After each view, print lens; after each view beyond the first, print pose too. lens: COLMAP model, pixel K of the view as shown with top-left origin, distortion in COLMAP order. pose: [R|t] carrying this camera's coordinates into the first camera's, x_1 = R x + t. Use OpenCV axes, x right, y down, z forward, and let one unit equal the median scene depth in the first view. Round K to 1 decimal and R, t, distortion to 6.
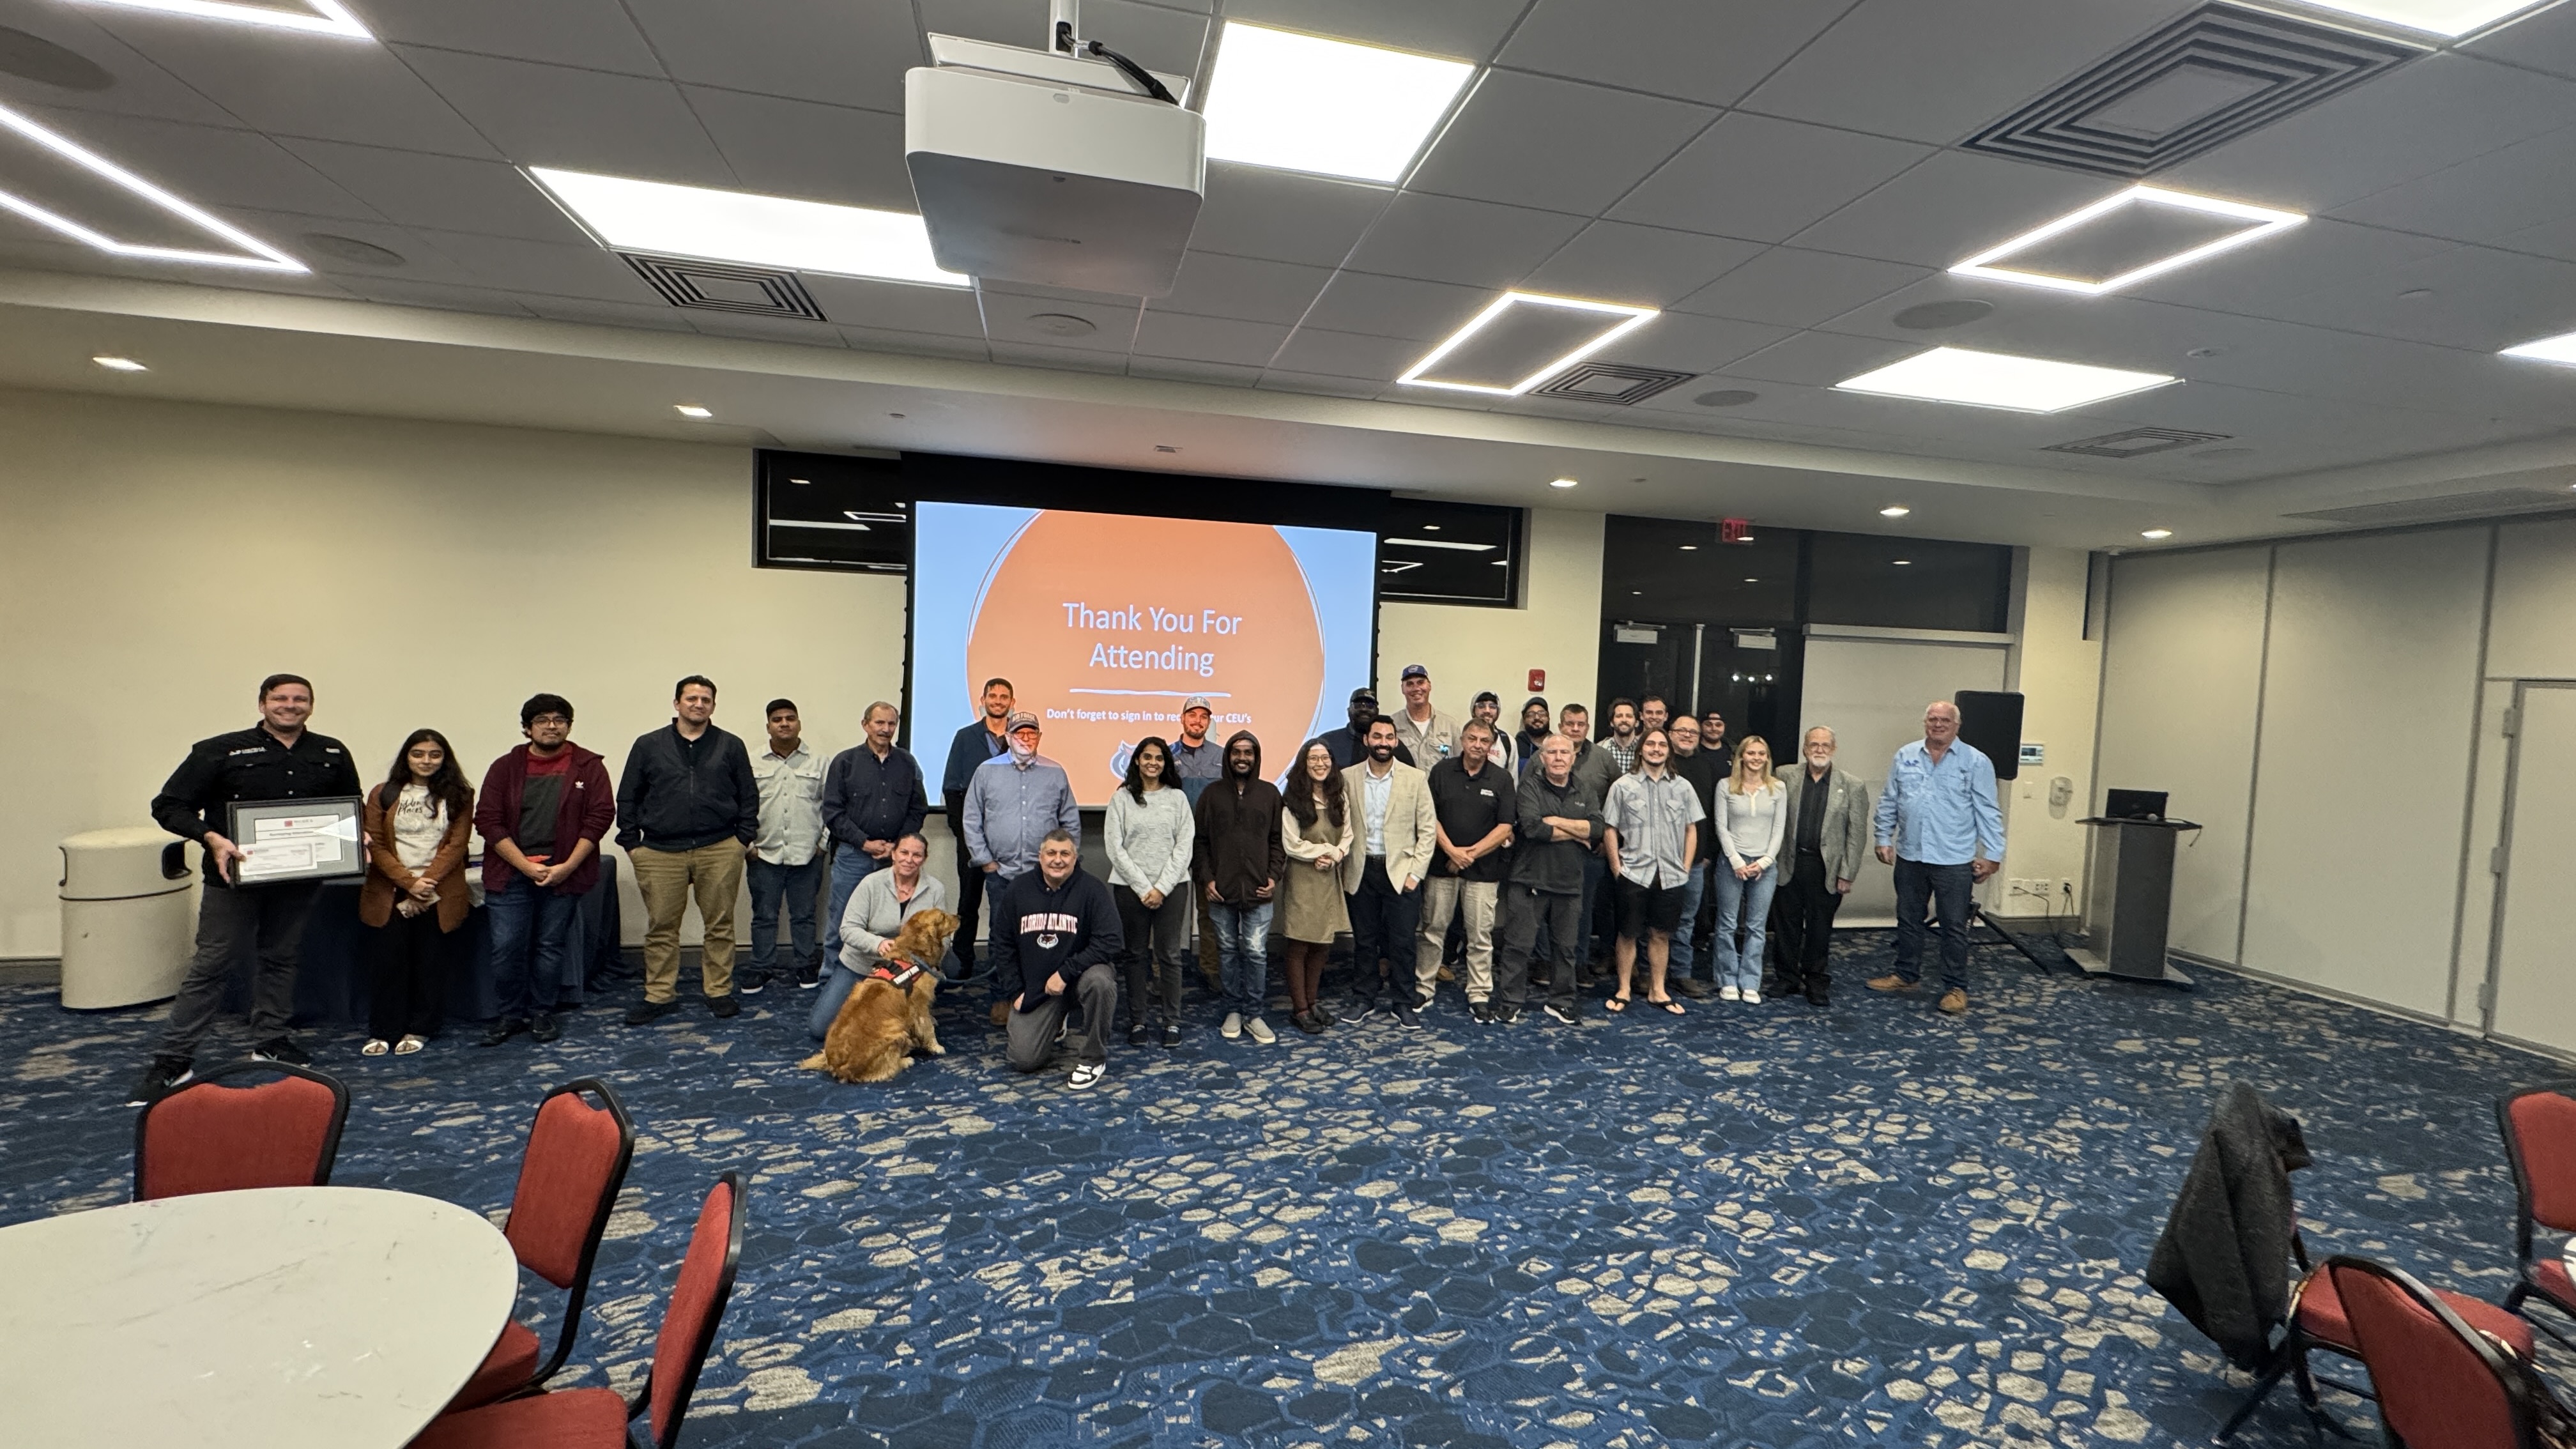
lens RADIAL K [[1040.2, 0, 1285.9], [0, 1040.2, 713.4], [0, 0, 1]] dist [-0.002231, 0.000785]
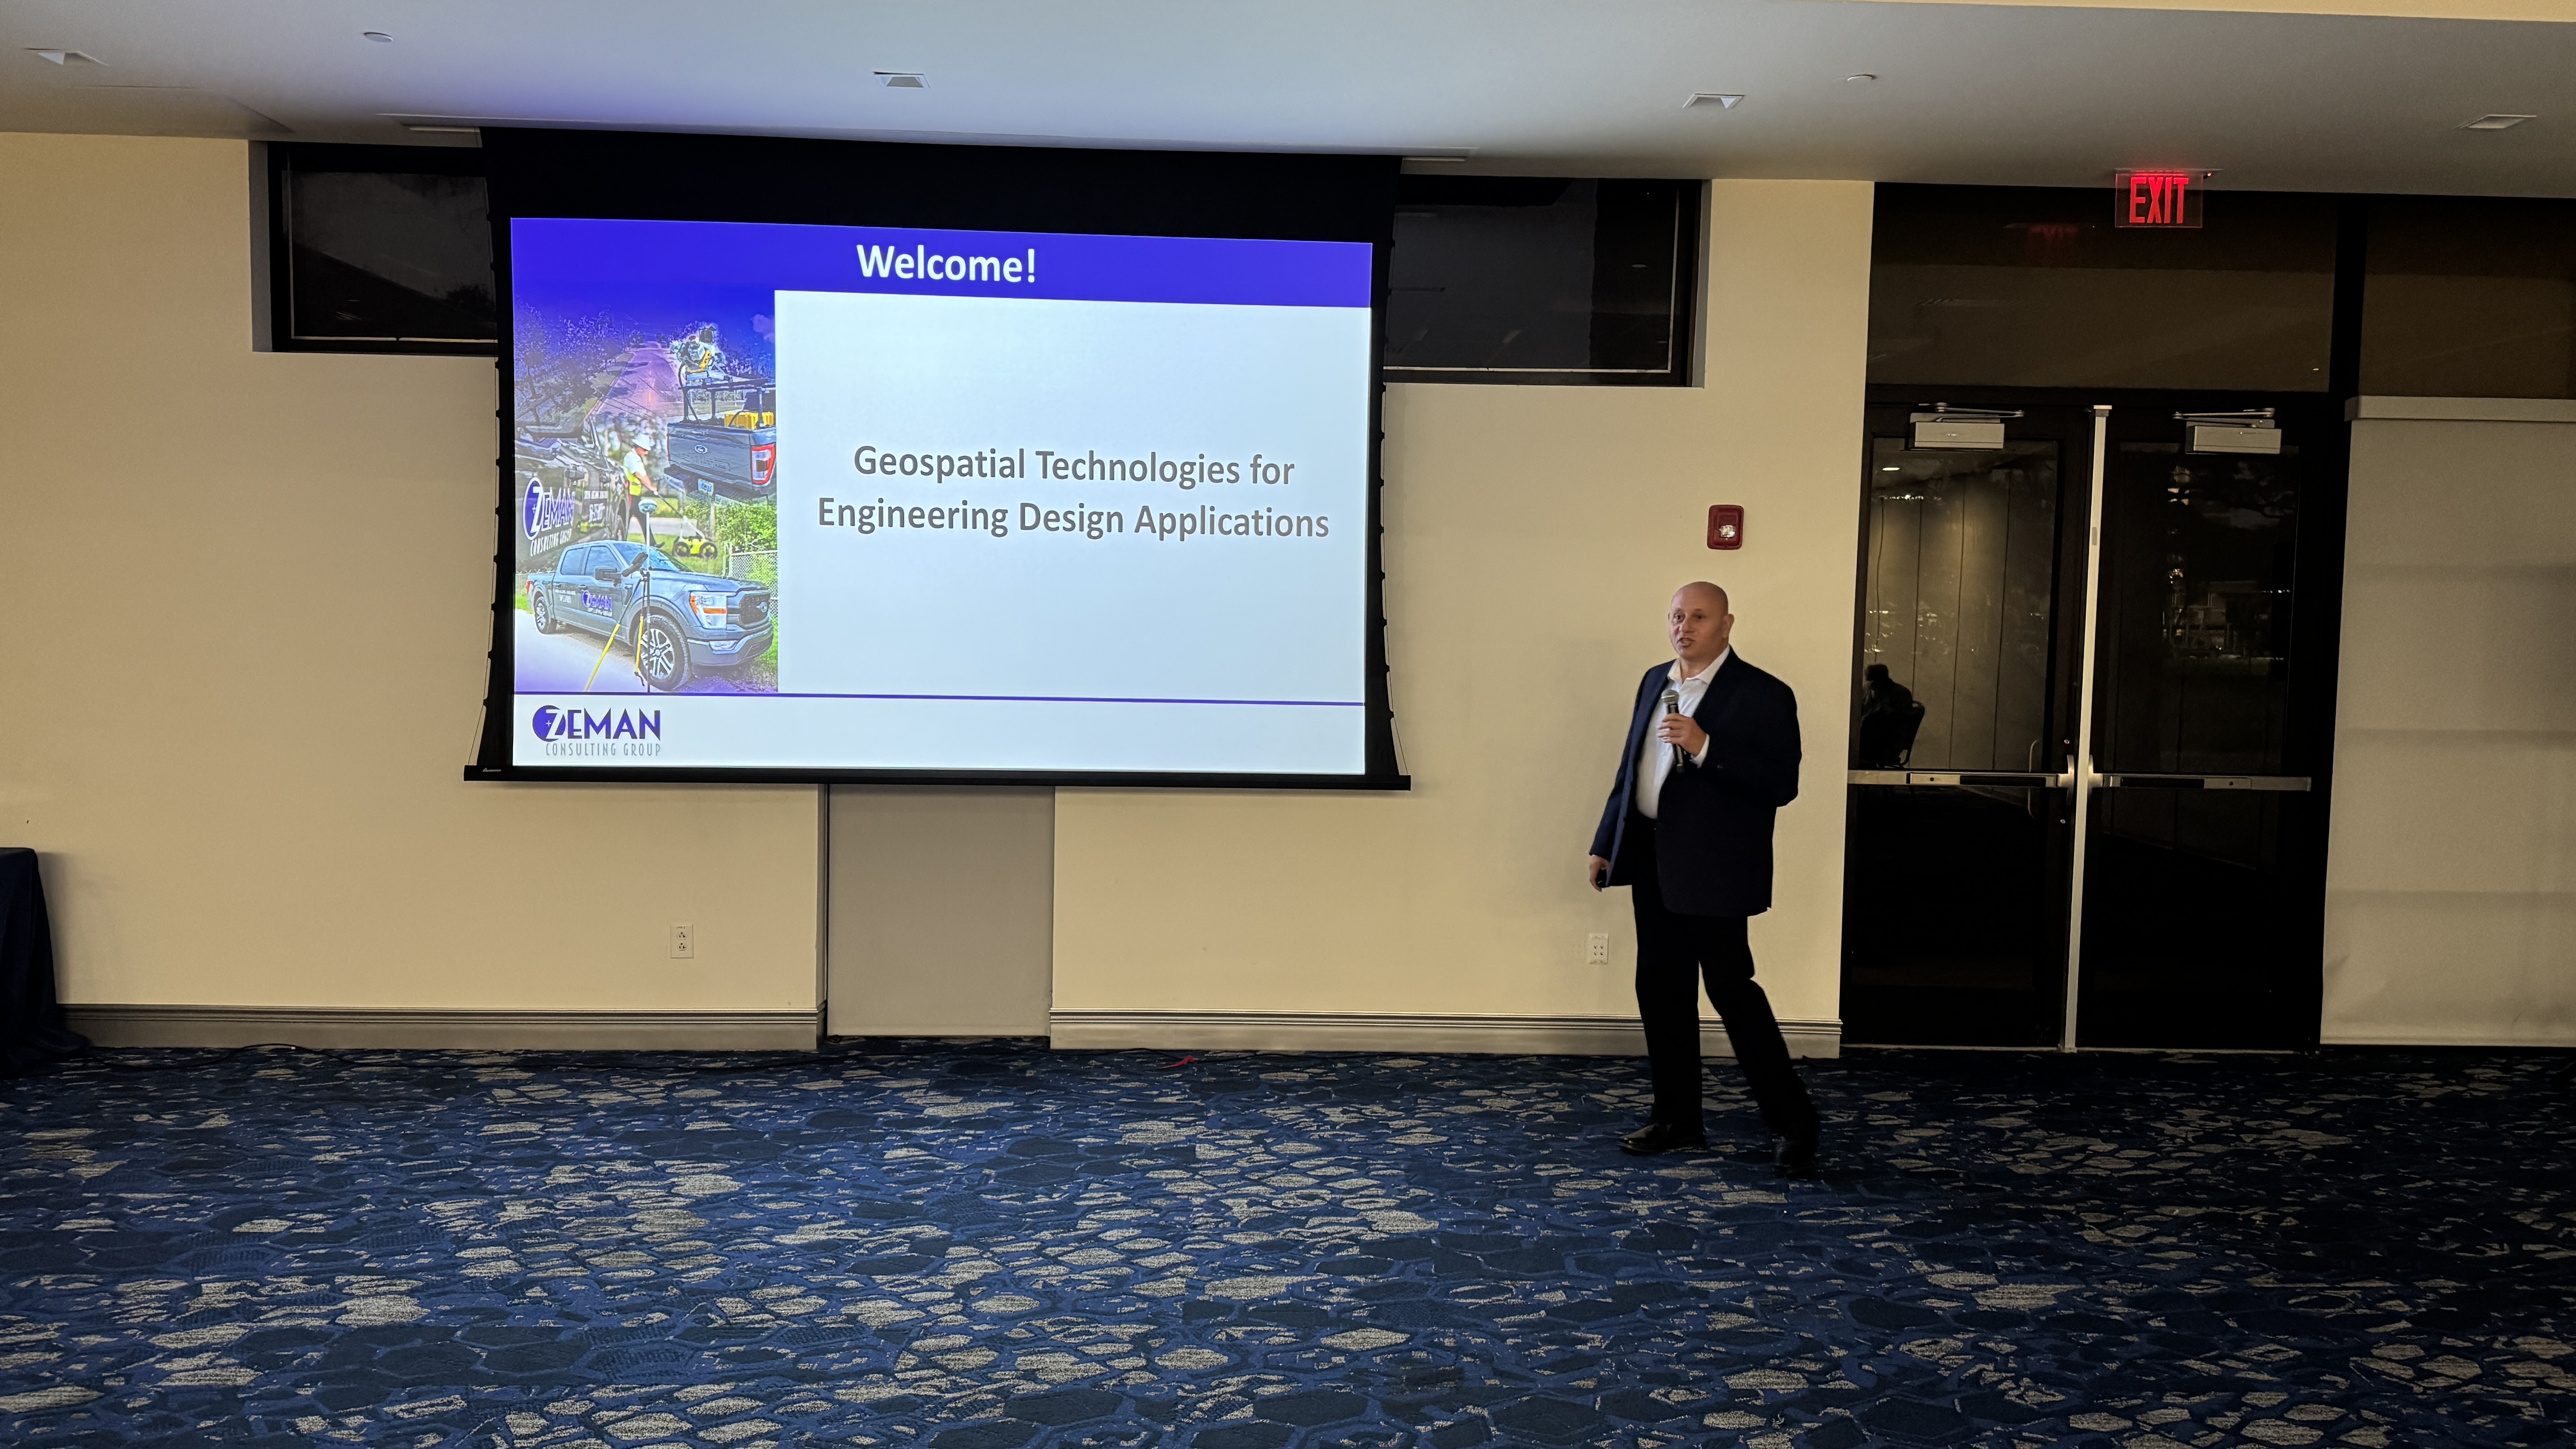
lens RADIAL K [[1816.6, 0, 1285.9], [0, 1816.6, 726.8], [0, 0, 1]] dist [0.052808, -0.060079]
pose [[0.981416, -0.009422, -0.191661, 0.301237], [0.012136, 0.999842, 0.012993, 0.076784], [0.191508, -0.015078, 0.981375, 0.141034]]
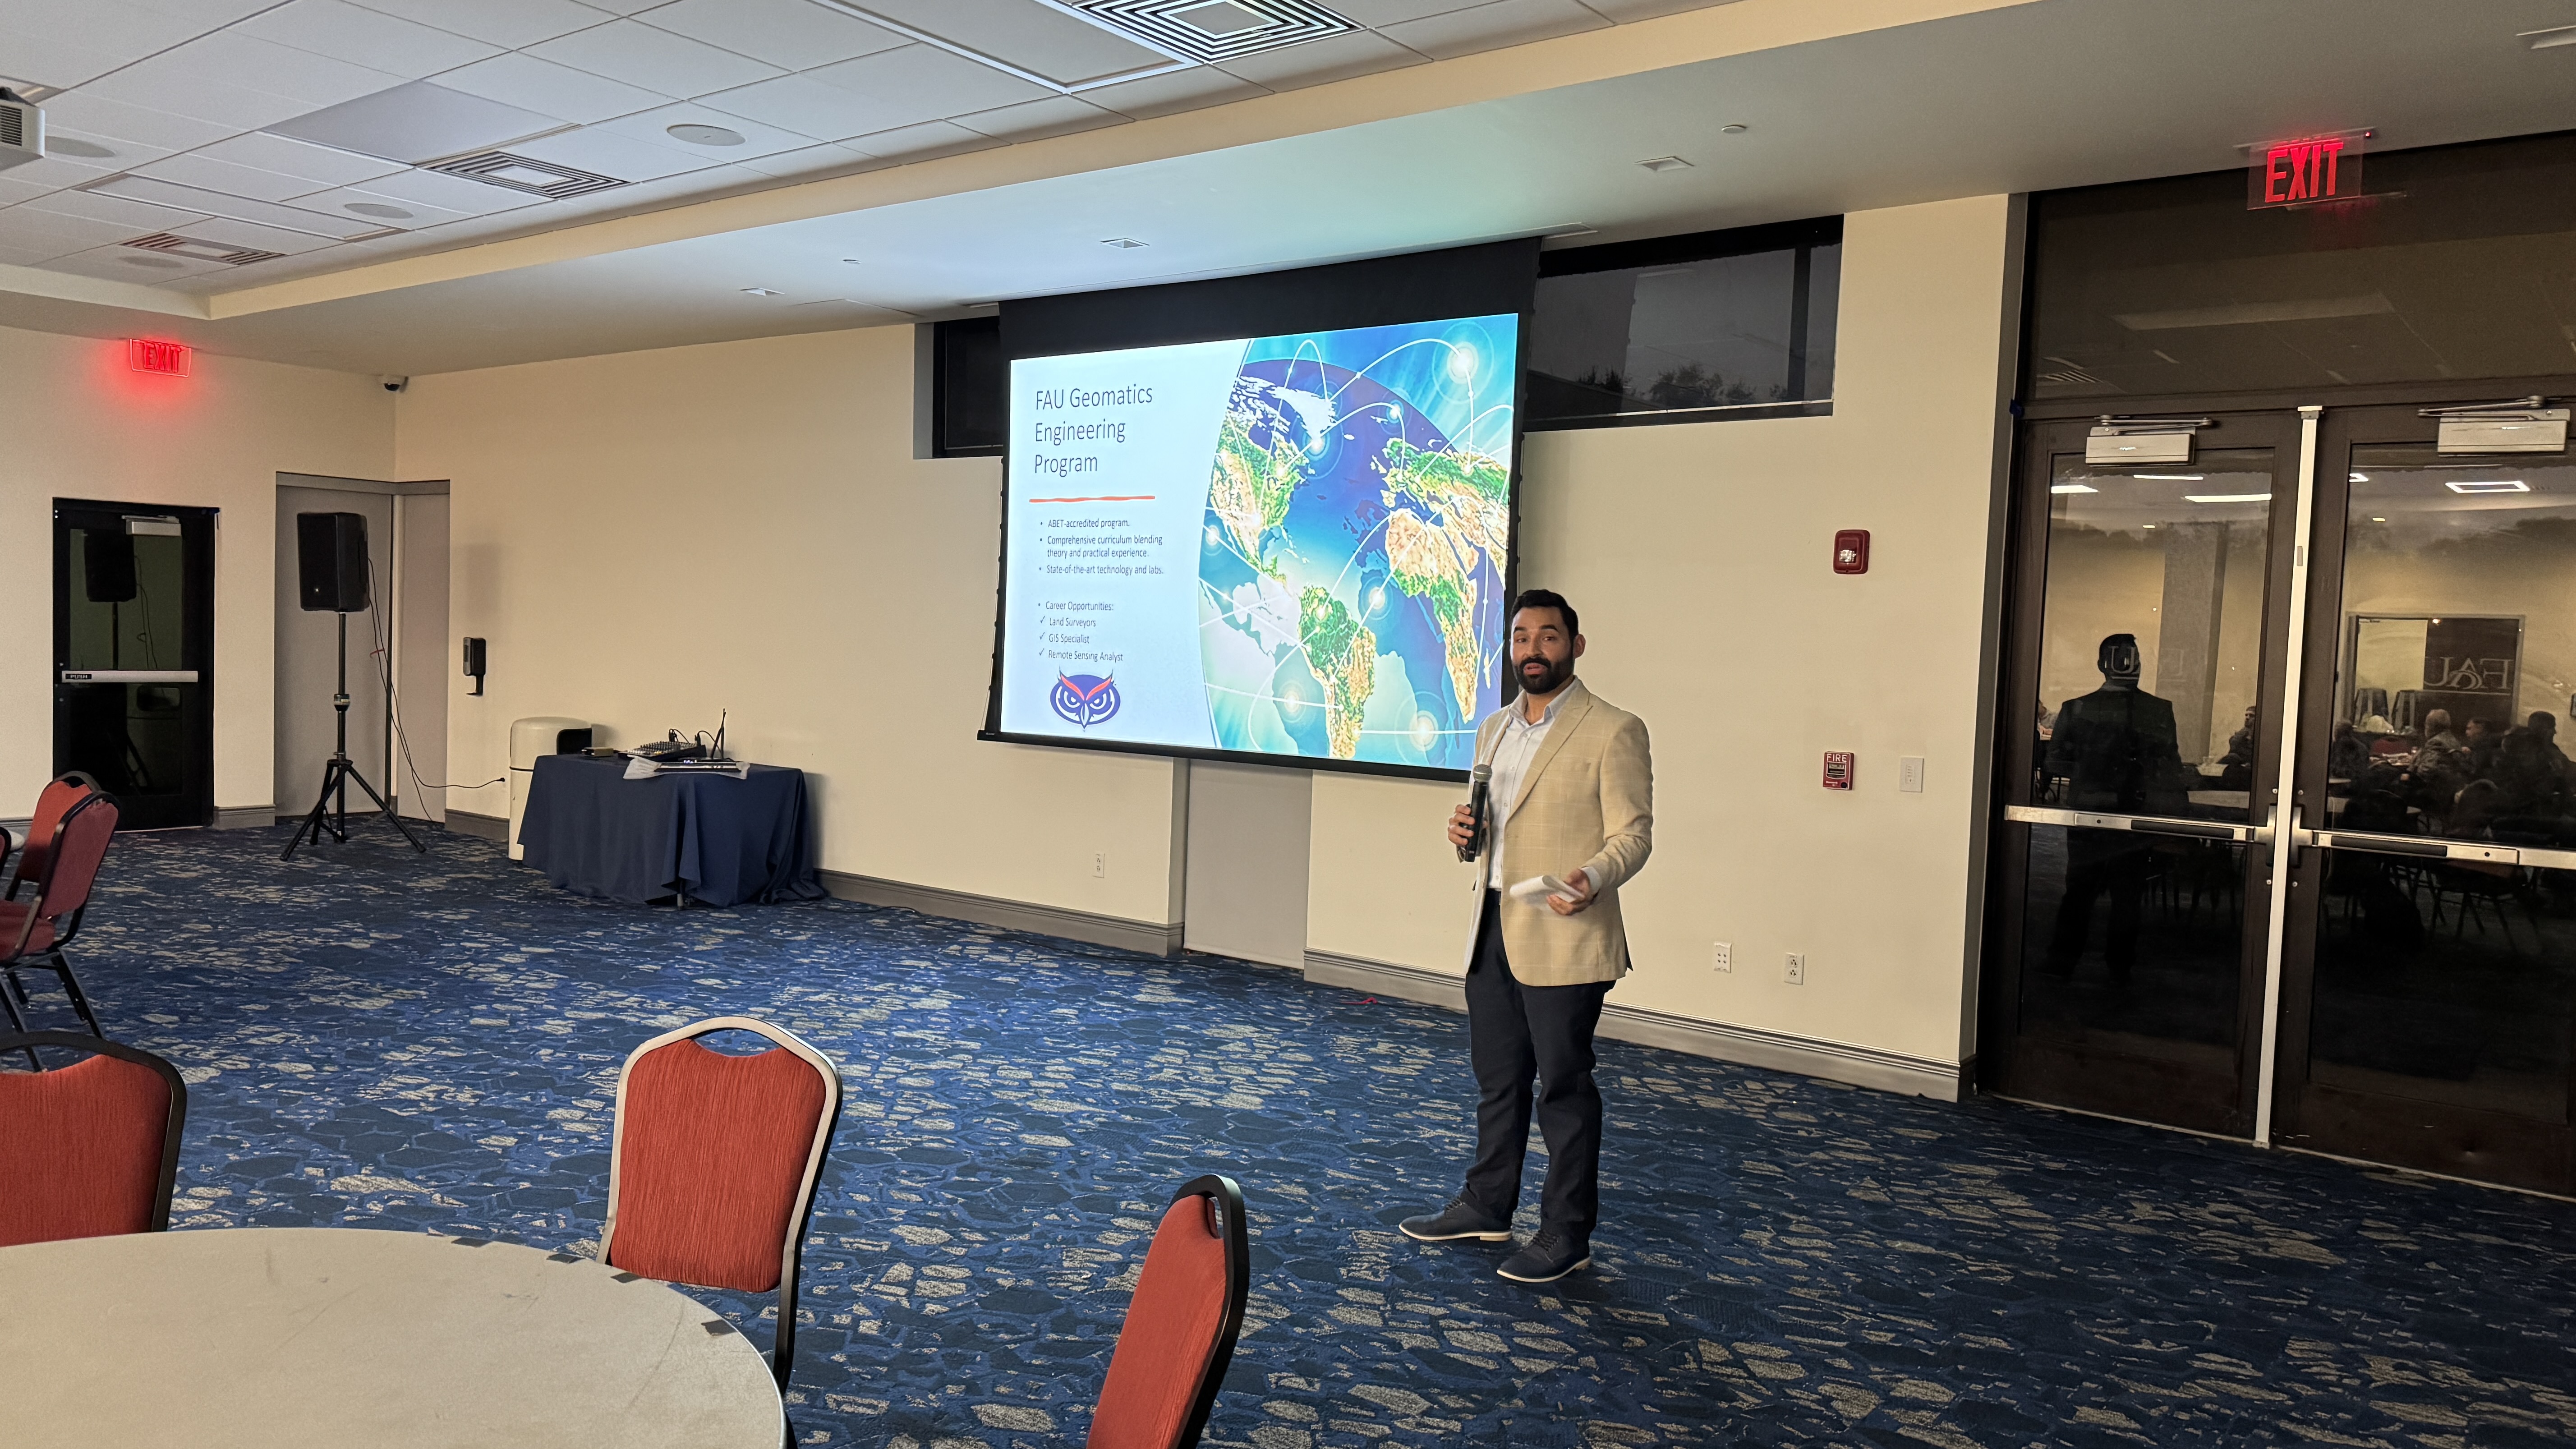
lens RADIAL K [[1816.6, 0, 1294.0], [0, 1816.6, 721.9], [0, 0, 1]] dist [0.052808, -0.060079]
pose [[0.632819, 0.022209, -0.773981, 1.149299], [-0.043392, 0.999035, -0.006811, 0.104270], [0.773083, 0.037894, 0.633172, 0.343237]]
